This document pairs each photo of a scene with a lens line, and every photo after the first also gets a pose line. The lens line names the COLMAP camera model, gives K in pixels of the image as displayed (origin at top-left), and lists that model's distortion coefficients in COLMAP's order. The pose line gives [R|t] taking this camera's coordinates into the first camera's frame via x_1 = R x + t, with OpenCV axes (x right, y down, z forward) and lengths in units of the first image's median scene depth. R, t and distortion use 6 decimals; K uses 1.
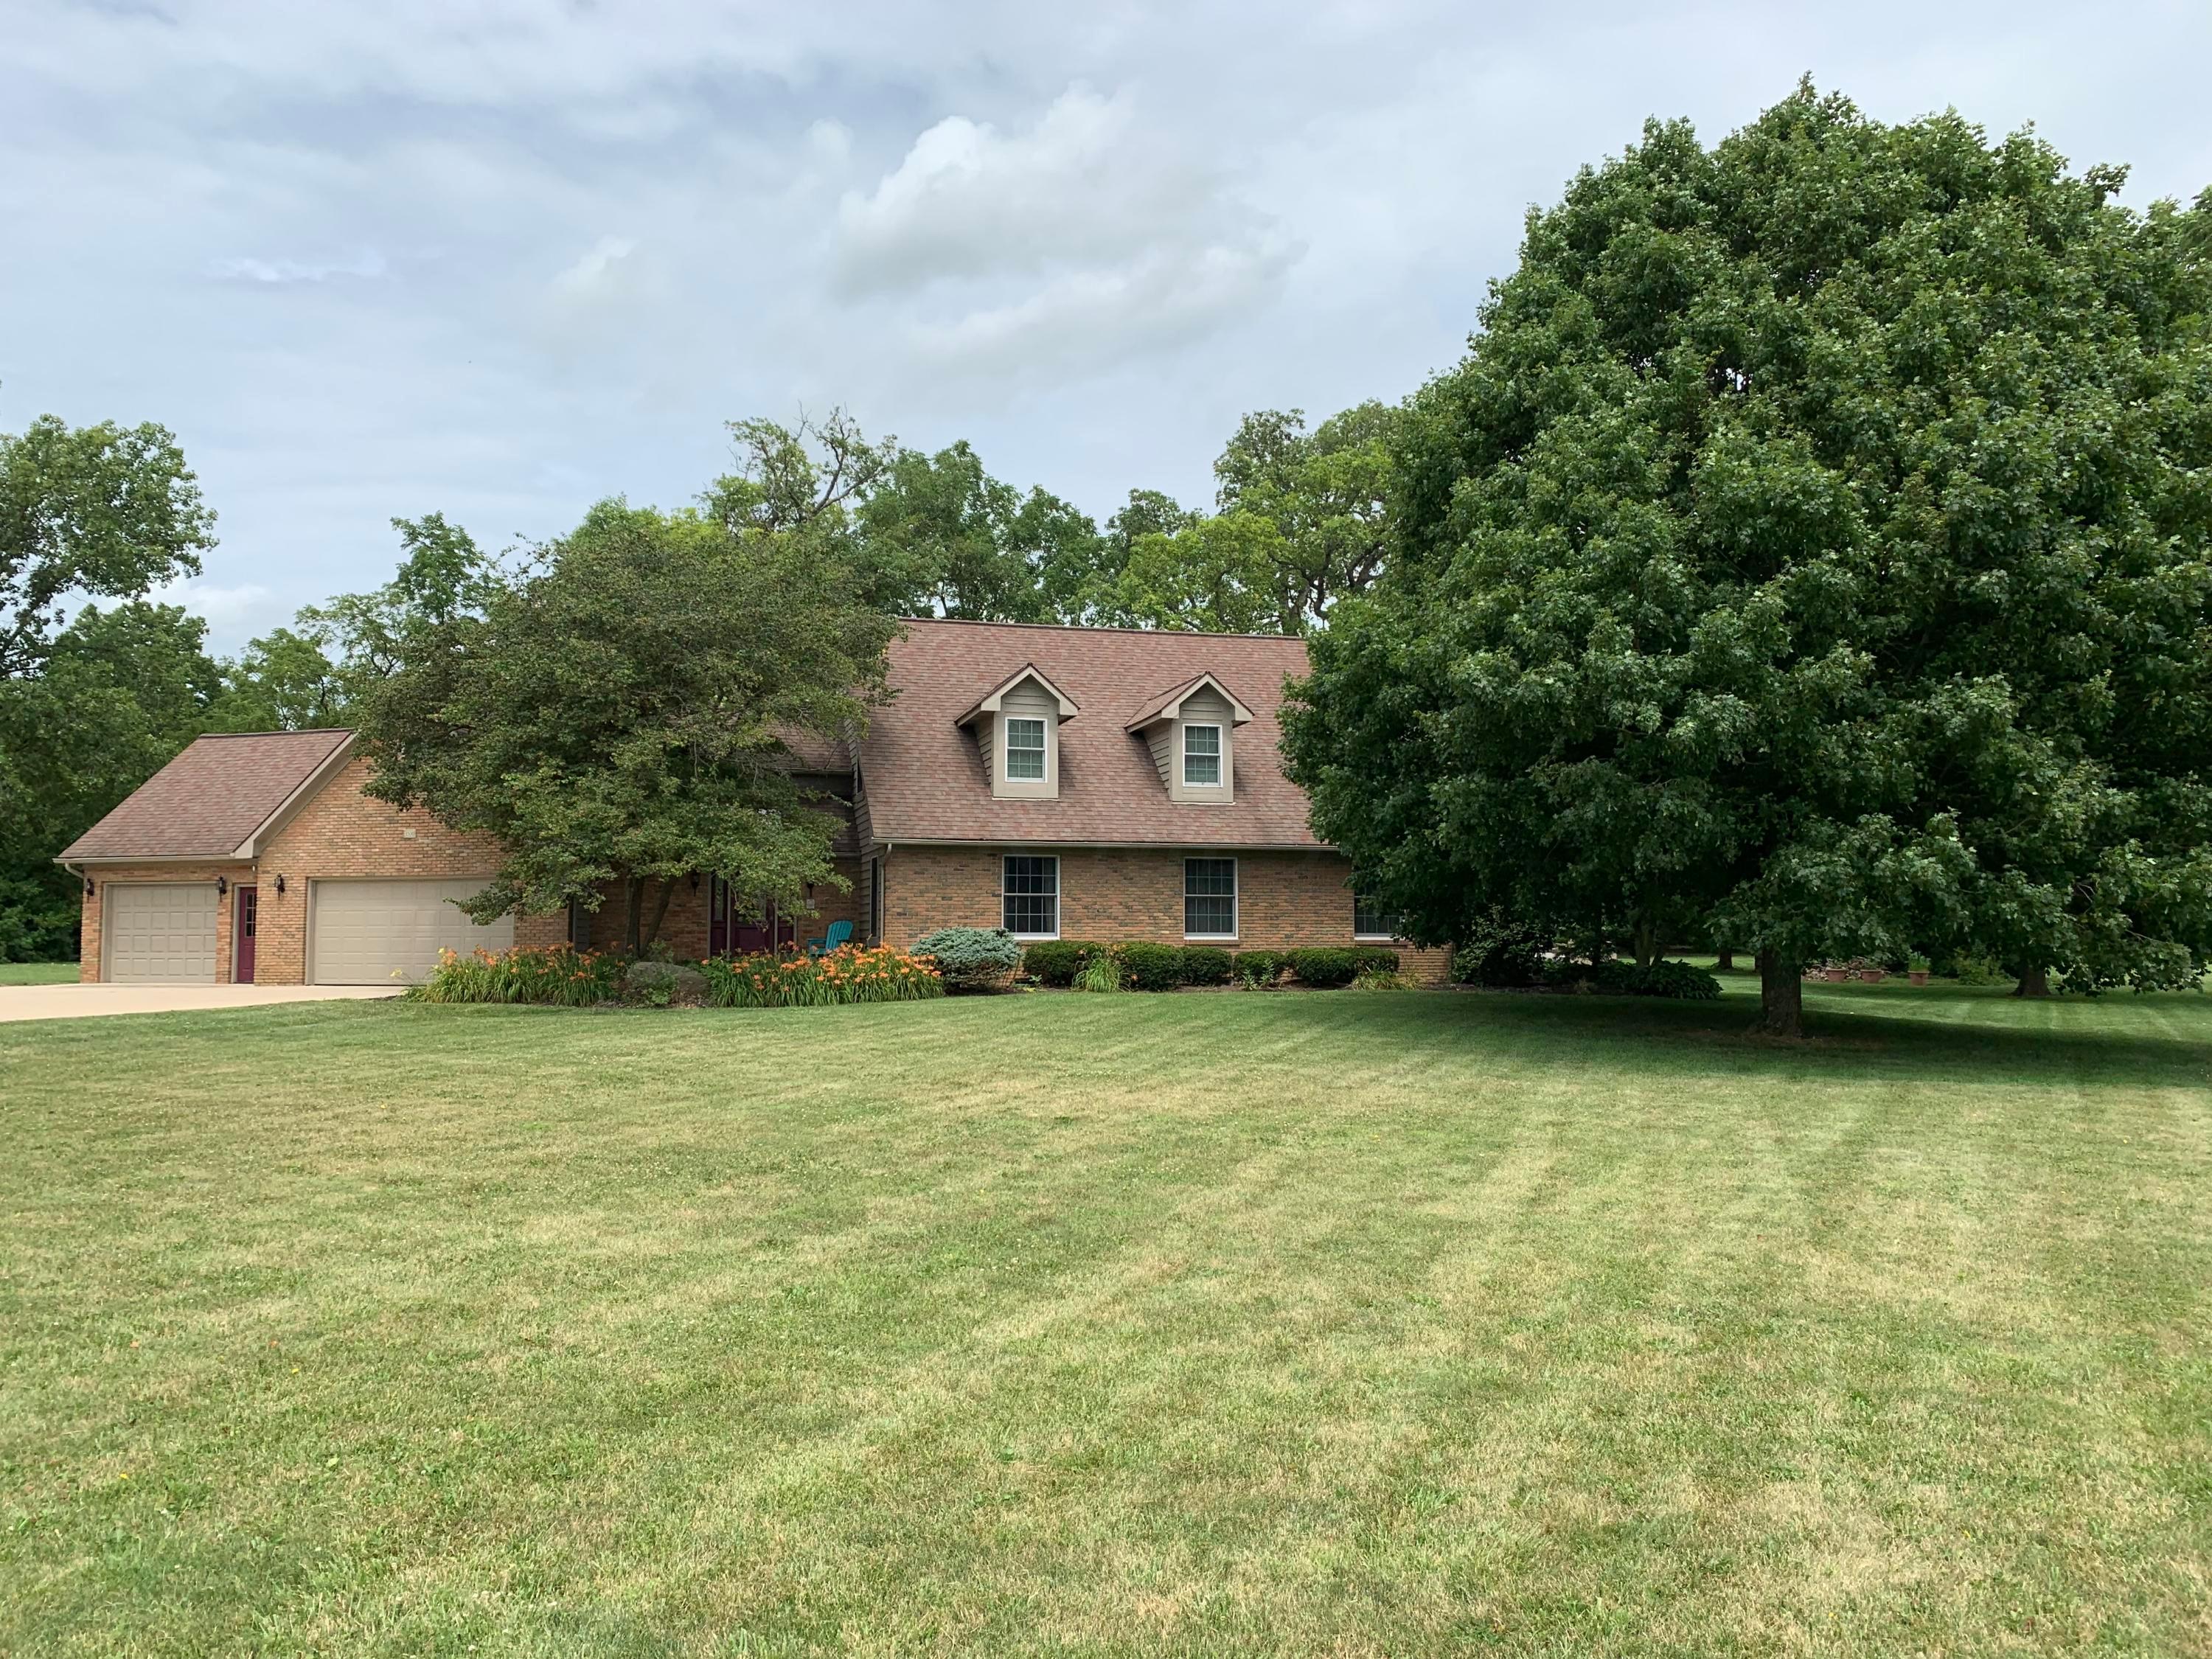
lens RADIAL K [[1701.5, 0, 1106.0], [0, 1701.5, 829.5], [0, 0, 1]] dist [0.161721, -0.323852]
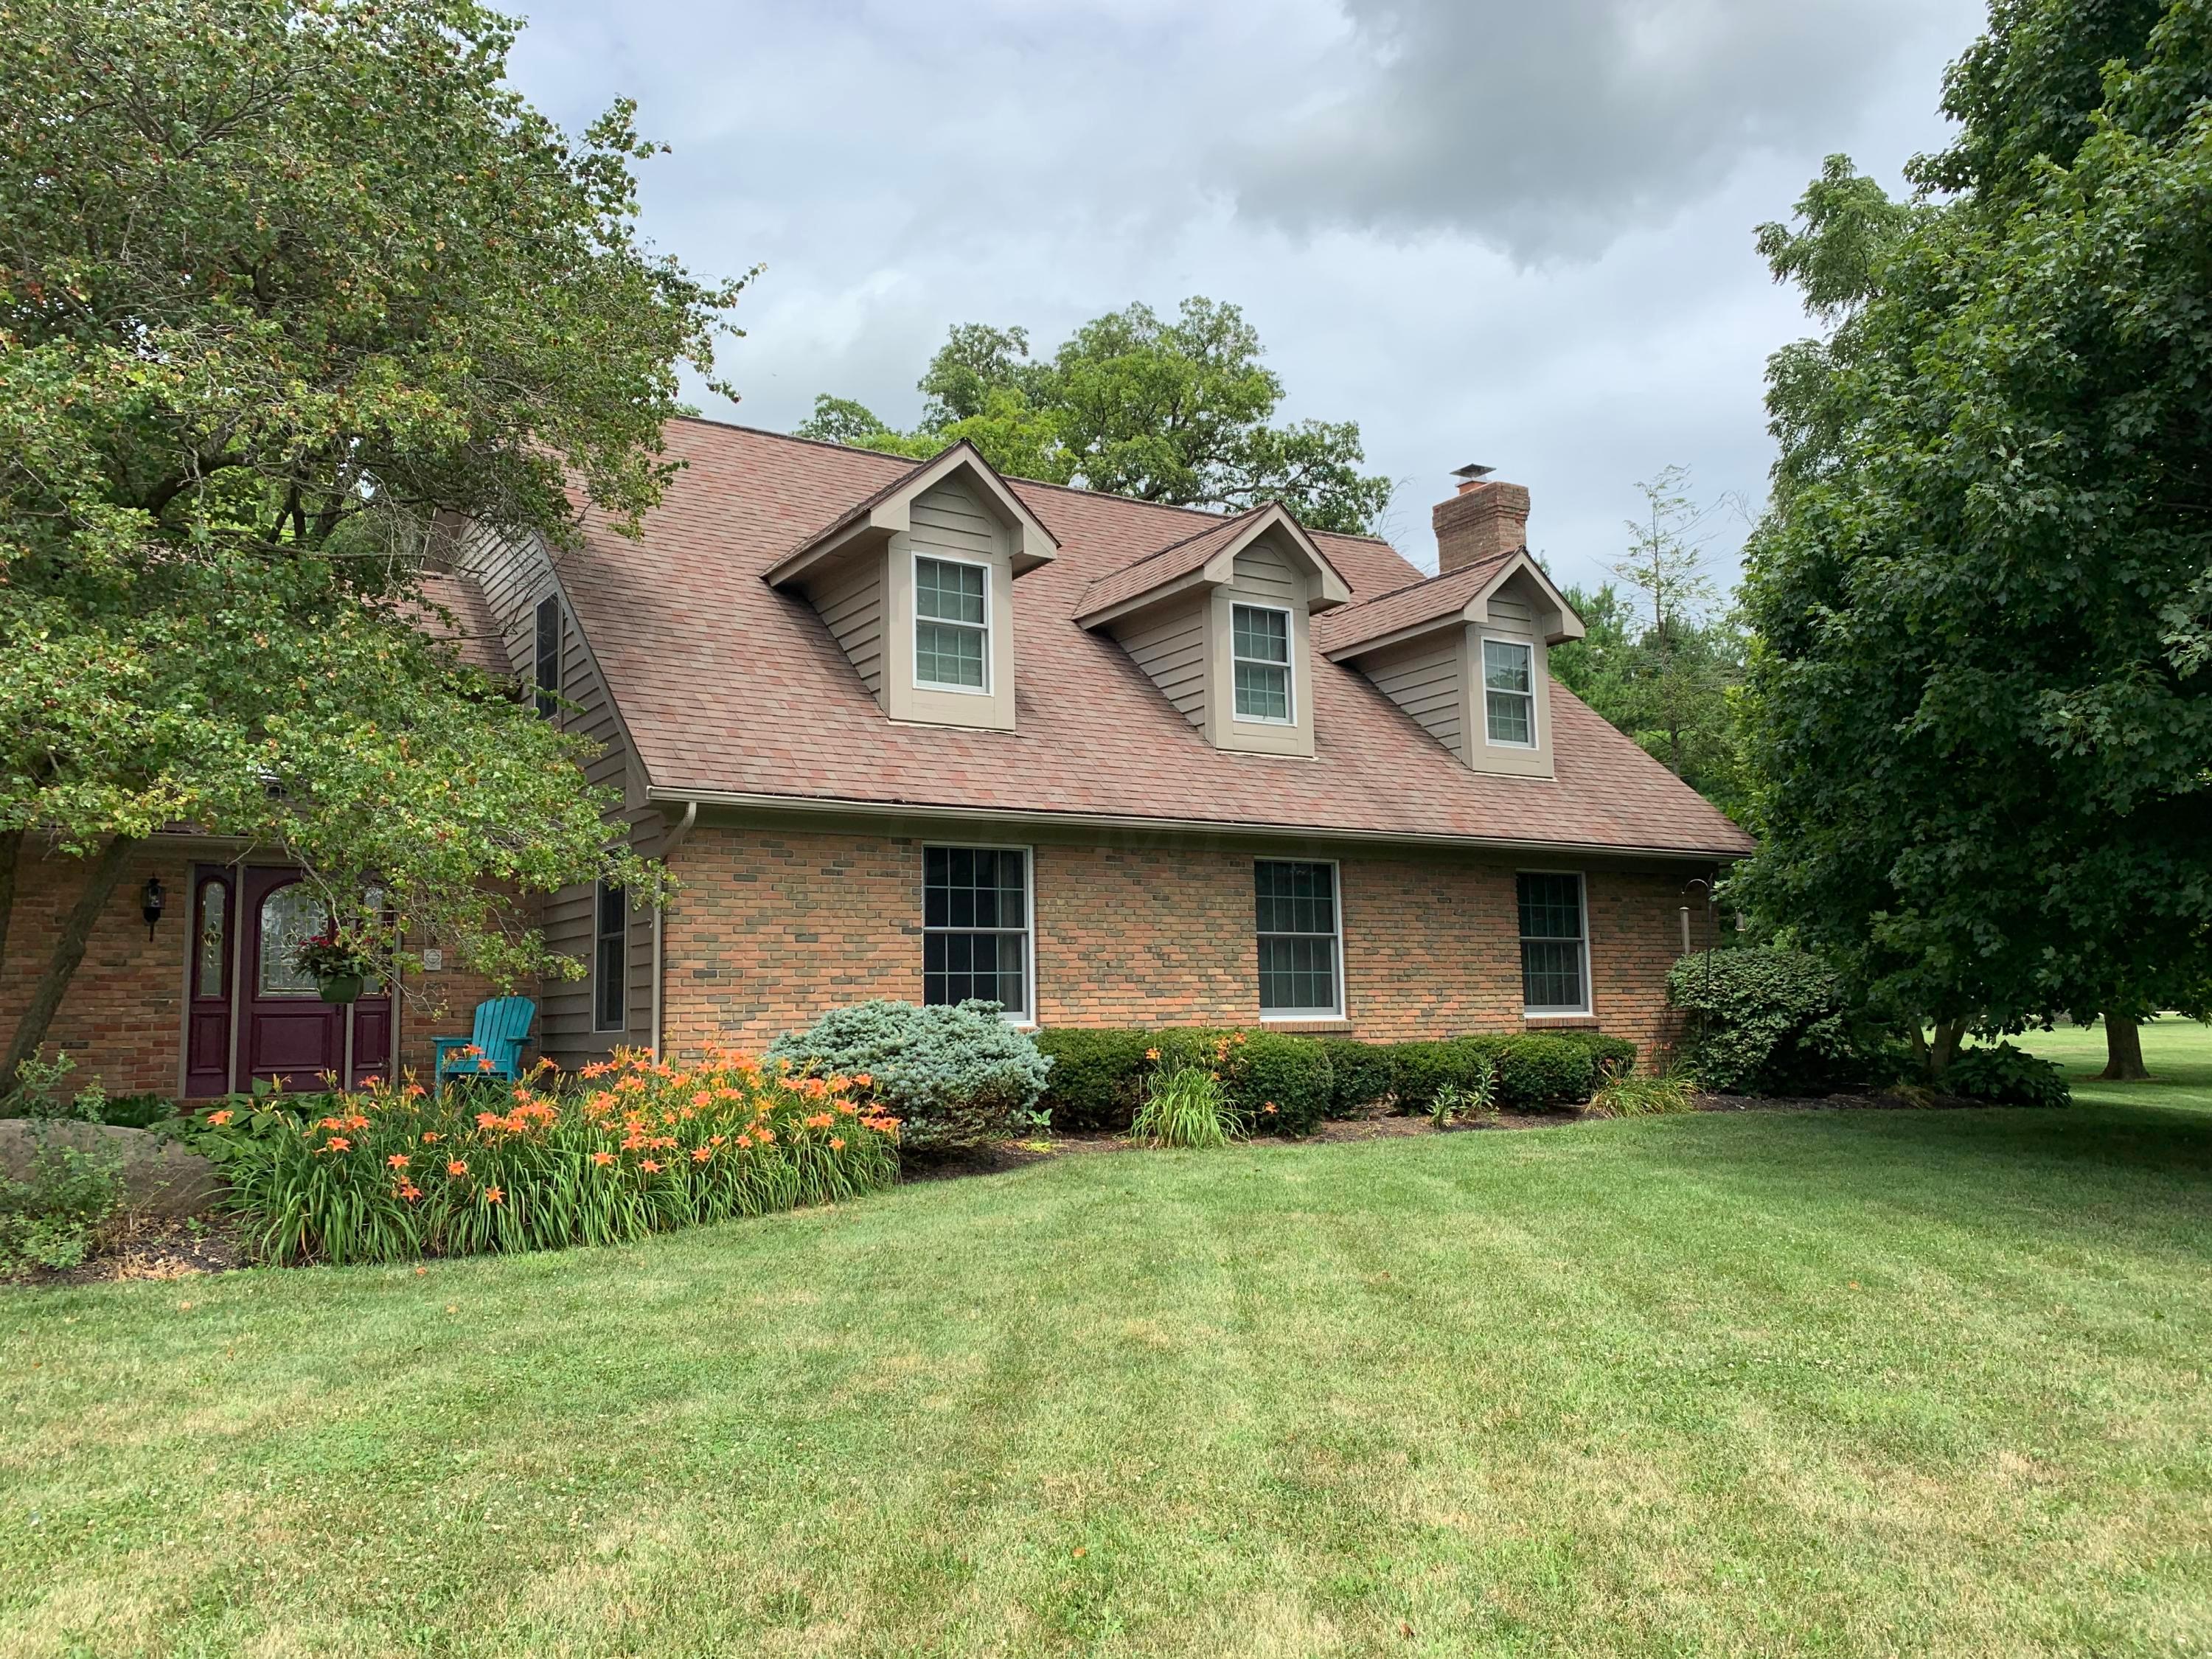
lens RADIAL K [[1701.5, 0, 1106.0], [0, 1701.5, 829.5], [0, 0, 1]] dist [0.161721, -0.323852]
pose [[0.957693, 0.013351, 0.287482, -0.143527], [0.000584, 0.998831, -0.048332, 0.033341], [-0.287792, 0.046455, 0.956566, 0.545686]]
